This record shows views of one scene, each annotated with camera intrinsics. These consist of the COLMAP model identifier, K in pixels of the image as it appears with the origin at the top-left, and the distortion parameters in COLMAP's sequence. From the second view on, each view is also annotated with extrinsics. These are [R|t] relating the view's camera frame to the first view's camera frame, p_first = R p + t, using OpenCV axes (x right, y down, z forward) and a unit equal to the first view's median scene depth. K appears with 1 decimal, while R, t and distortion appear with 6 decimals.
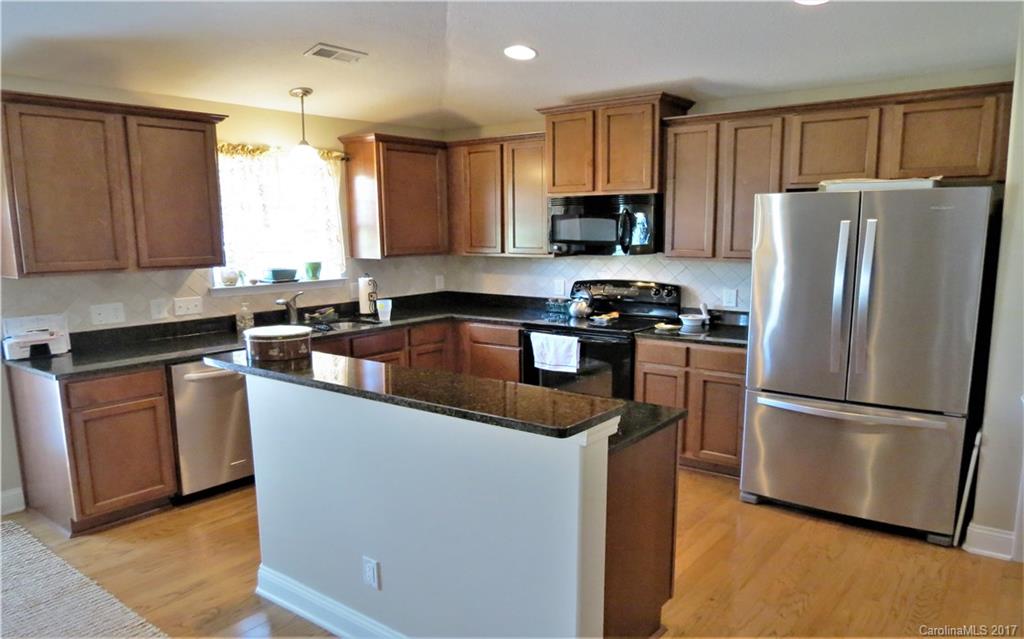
lens RADIAL K [[732.7, 0, 512.0], [0, 732.7, 347.7], [0, 0, 1]] dist [-0.022138, 0.000049]
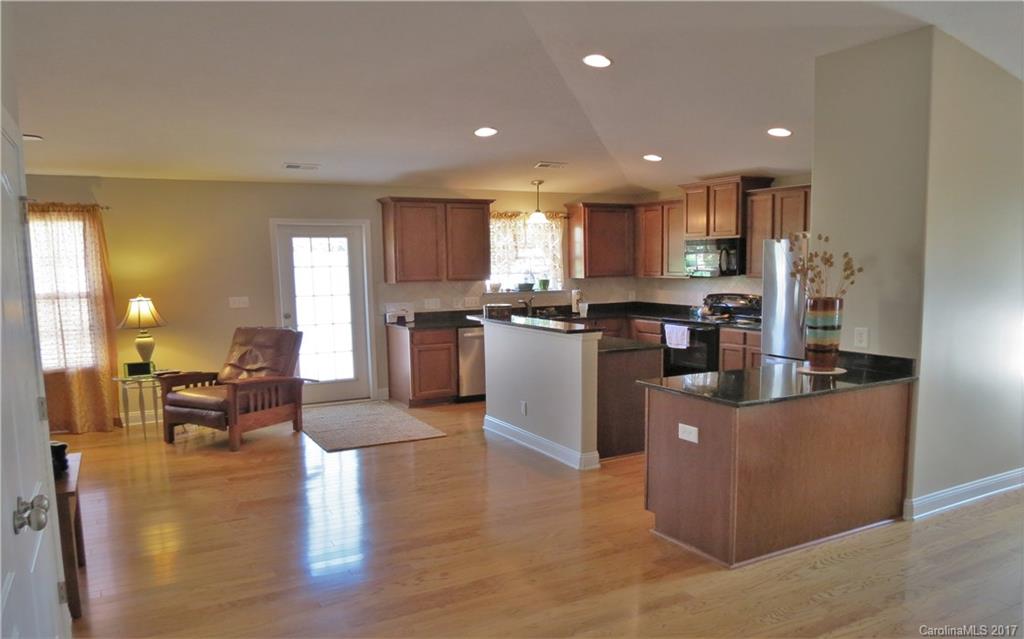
lens RADIAL K [[732.7, 0, 512.0], [0, 732.7, 347.7], [0, 0, 1]] dist [-0.022138, 0.000049]
pose [[0.917804, 0.045790, -0.394386, 0.357506], [-0.061782, 0.997699, -0.027939, 0.096995], [0.392199, 0.050009, 0.918520, -0.606137]]
